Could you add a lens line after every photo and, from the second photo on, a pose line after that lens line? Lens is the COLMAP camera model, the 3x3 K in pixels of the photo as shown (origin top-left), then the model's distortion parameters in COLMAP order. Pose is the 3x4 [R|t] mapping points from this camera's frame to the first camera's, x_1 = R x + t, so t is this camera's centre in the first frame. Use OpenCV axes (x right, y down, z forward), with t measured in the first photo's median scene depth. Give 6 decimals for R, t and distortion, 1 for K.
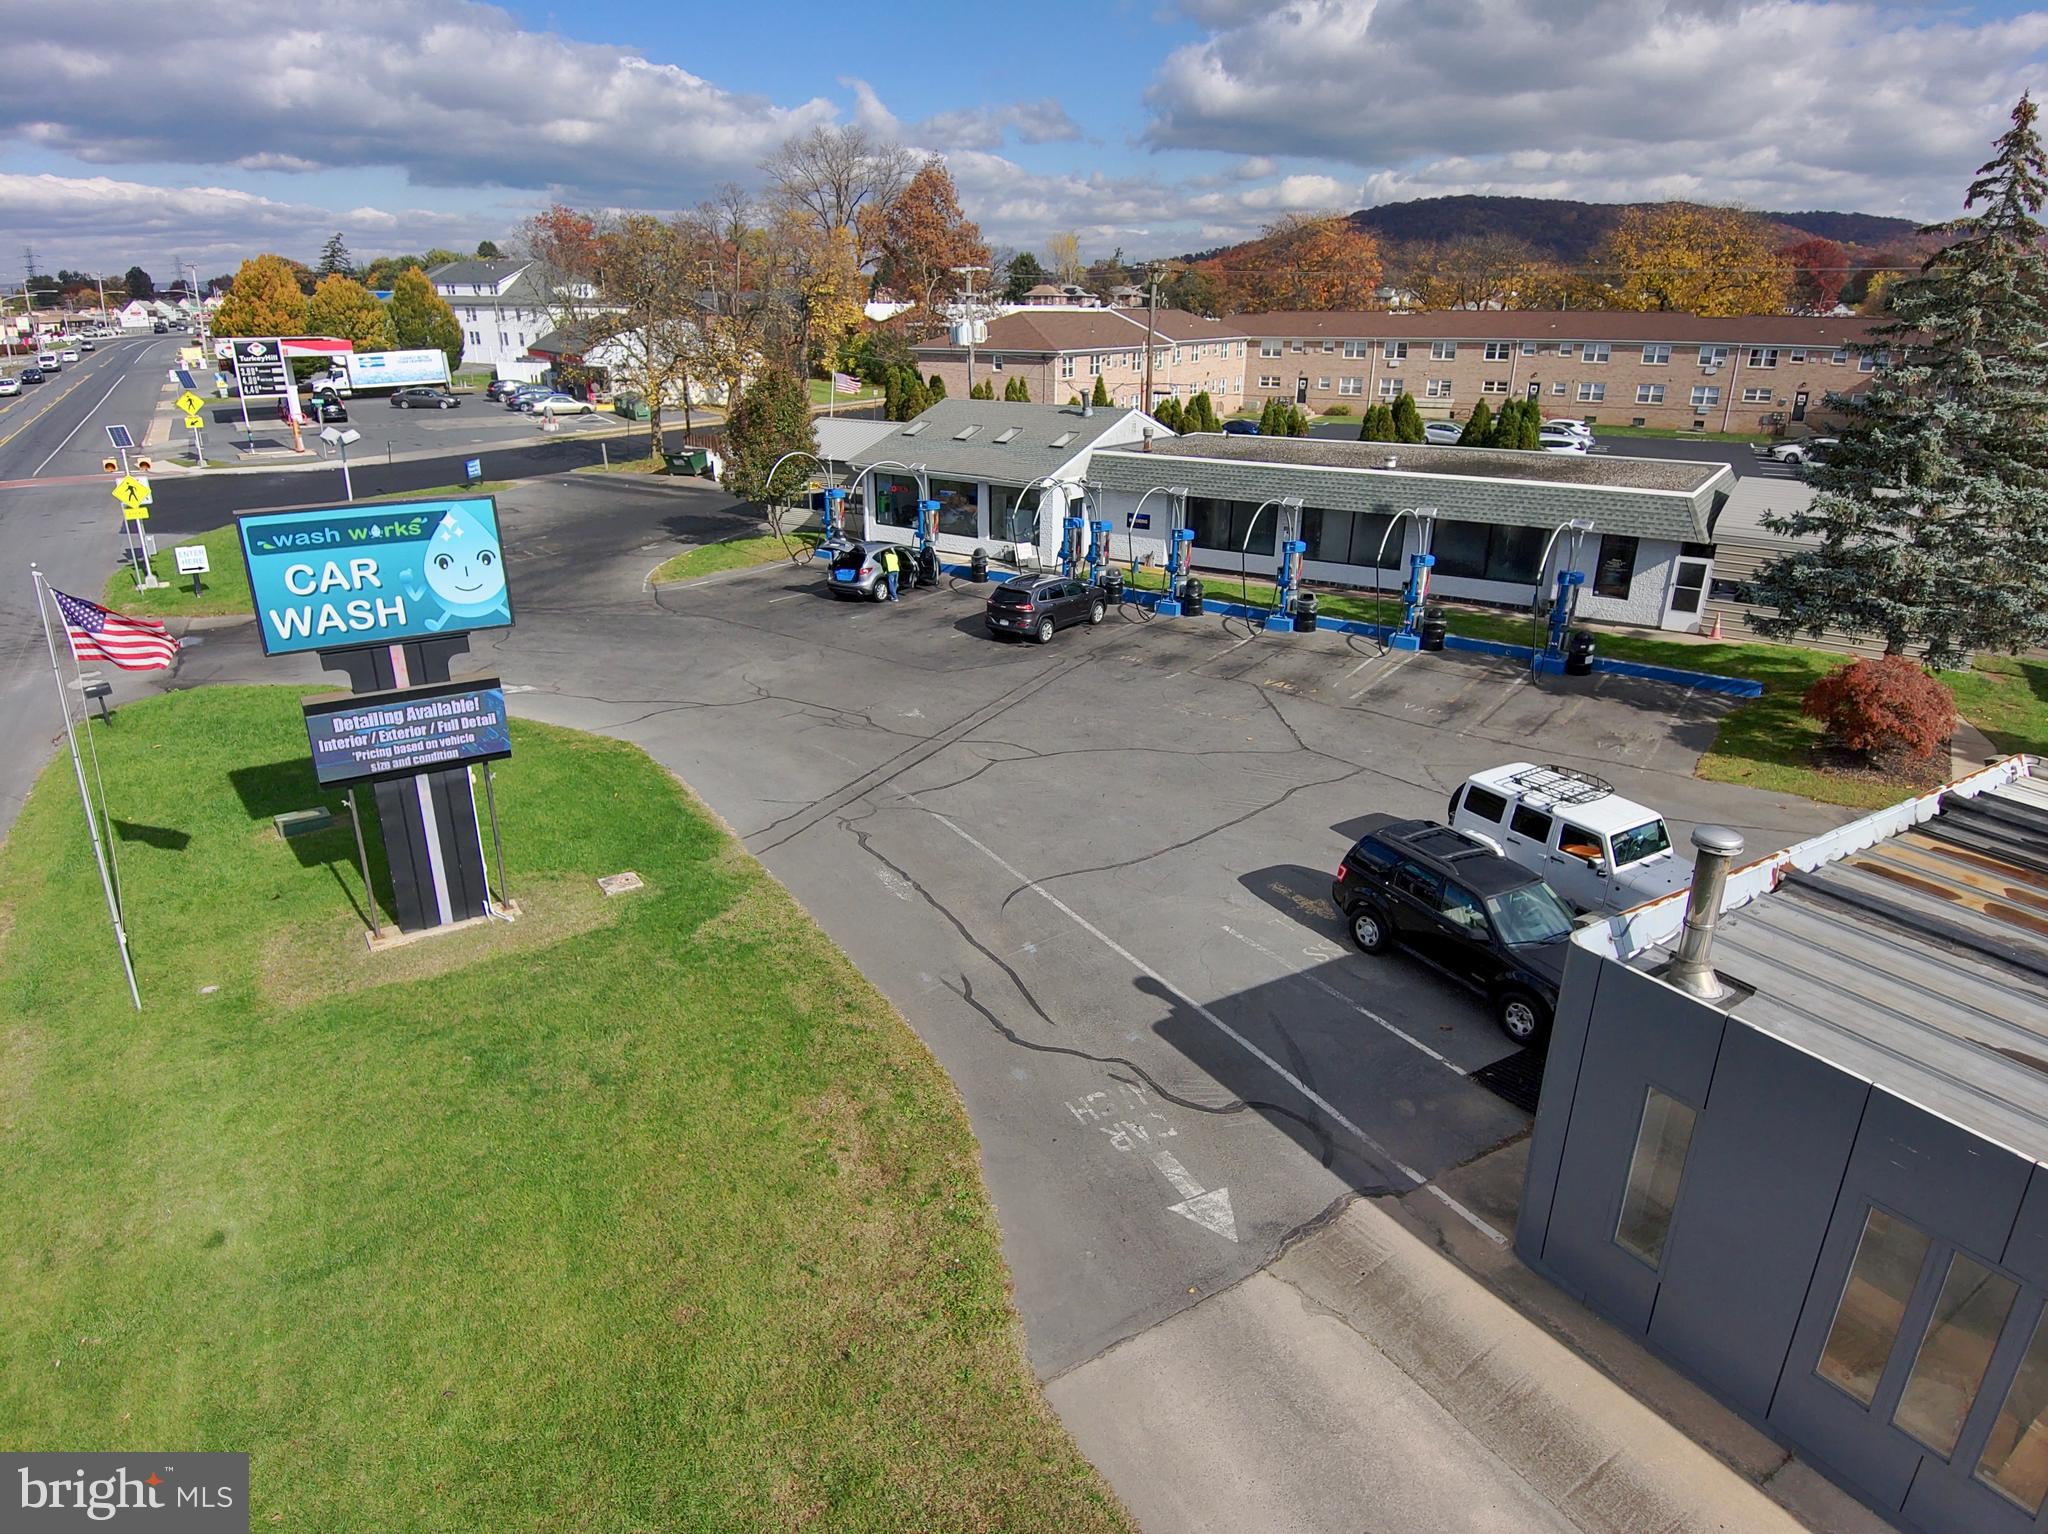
lens RADIAL K [[1205.4, 0, 1024.0], [0, 1205.4, 767.0], [0, 0, 1]] dist [0.097358, -0.131362]
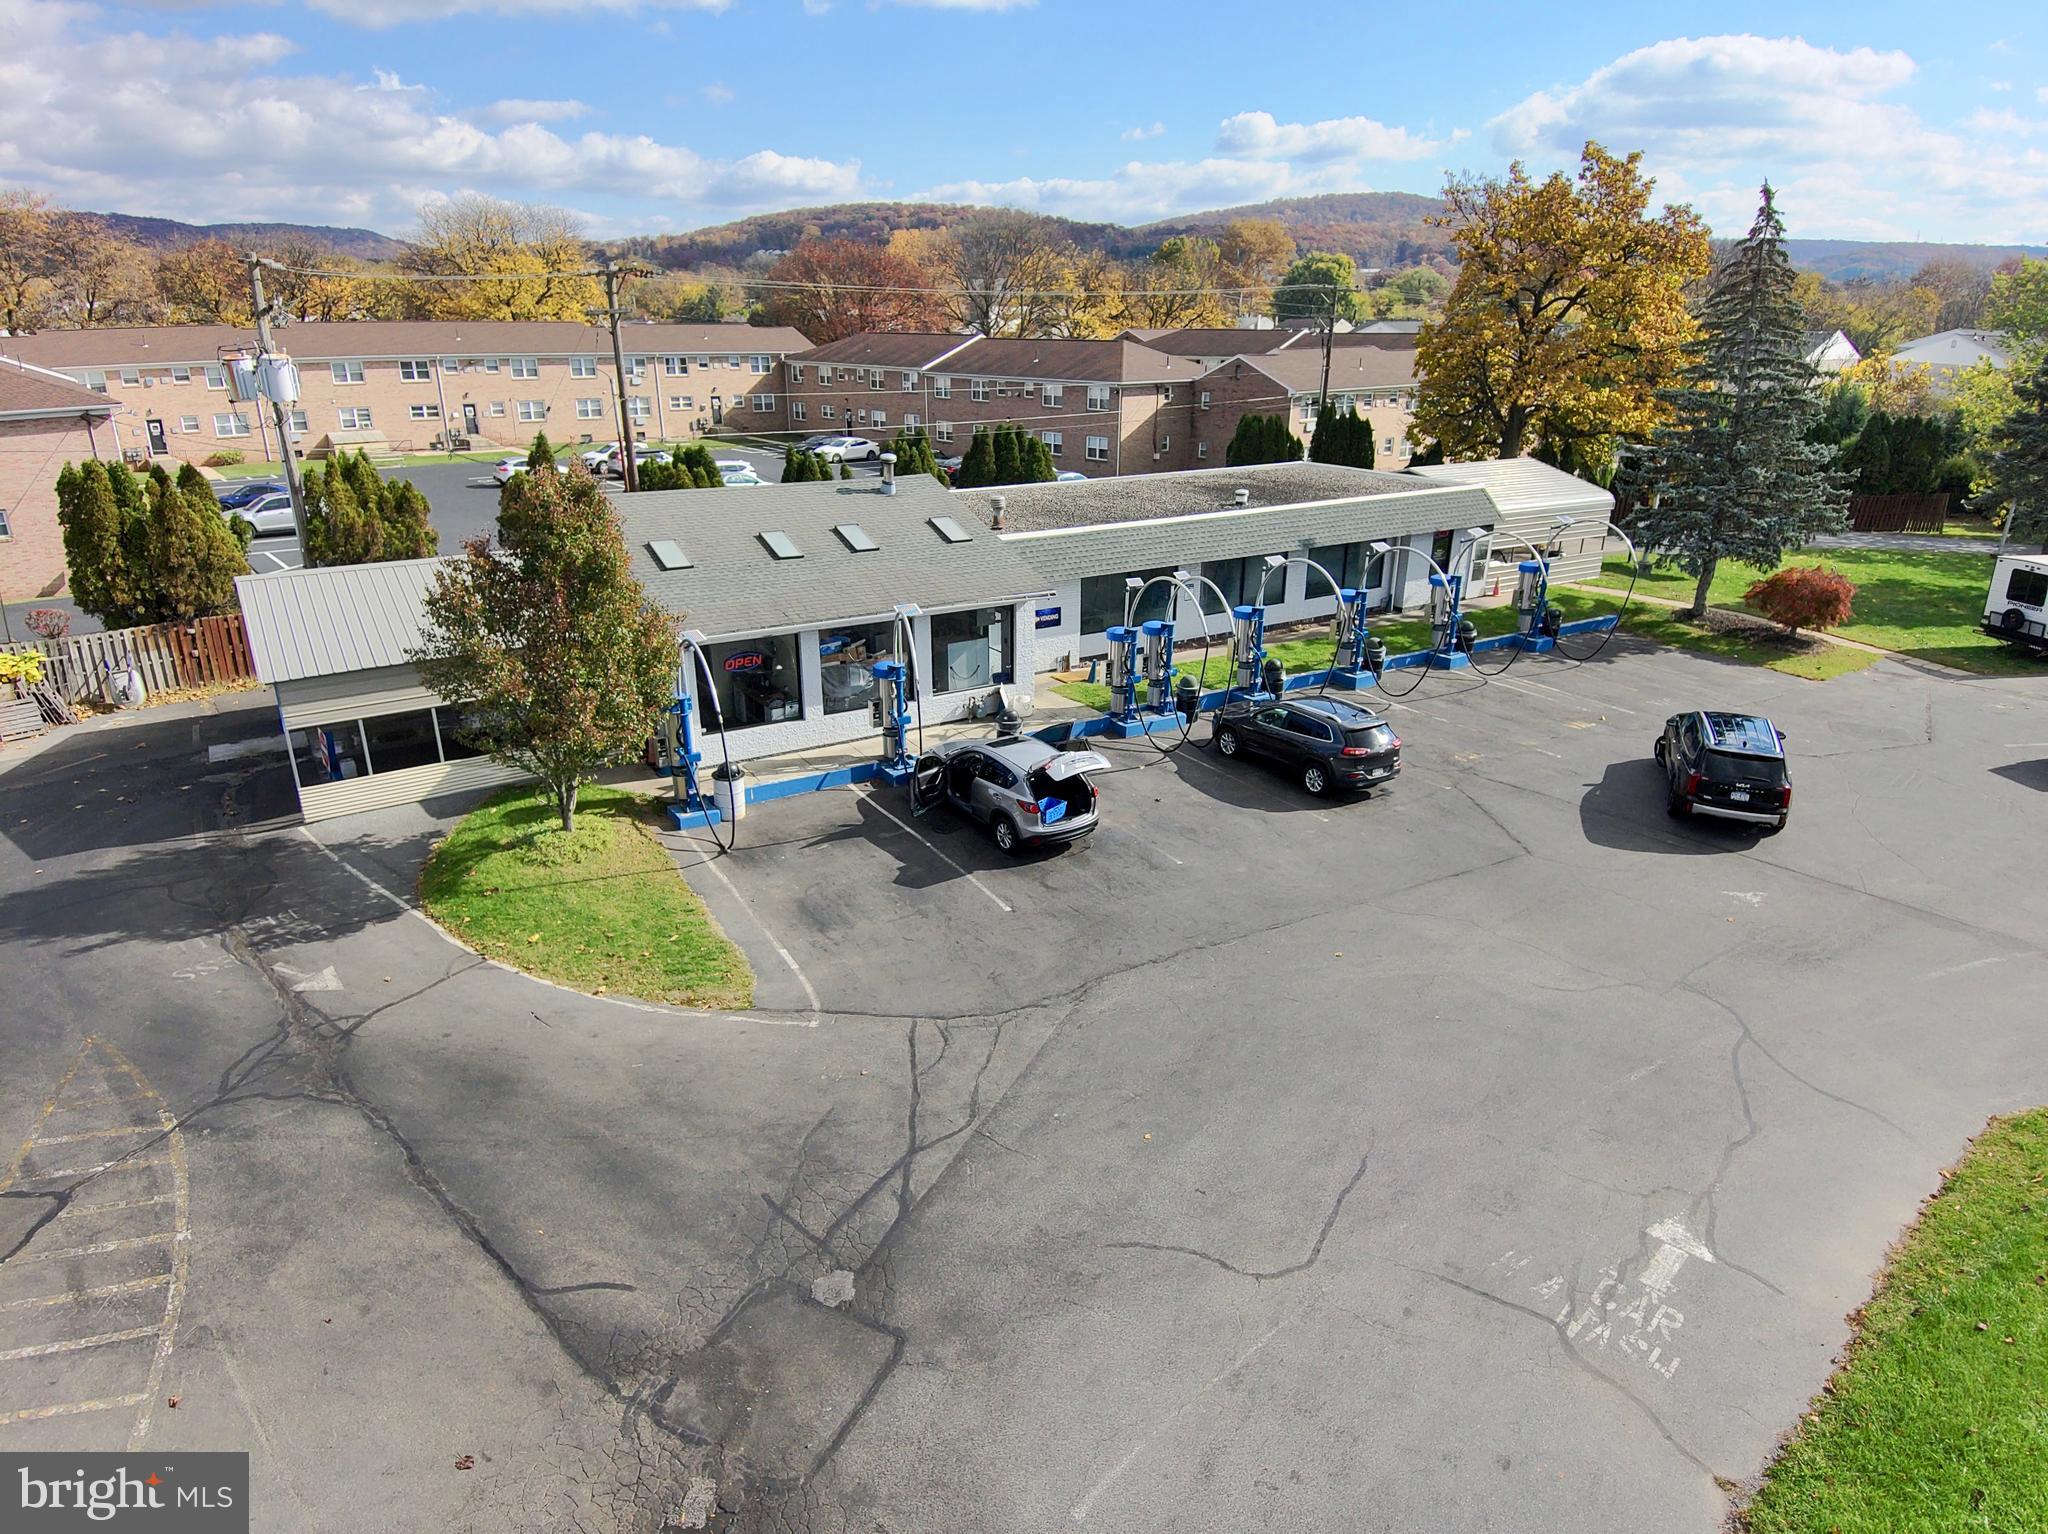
lens RADIAL K [[1205.4, 0, 1024.0], [0, 1205.4, 767.0], [0, 0, 1]] dist [0.097358, -0.131362]
pose [[0.388953, -0.323599, 0.862554, -0.712537], [0.323395, 0.924655, 0.201068, -0.331288], [-0.862631, 0.200740, 0.464297, 0.828965]]
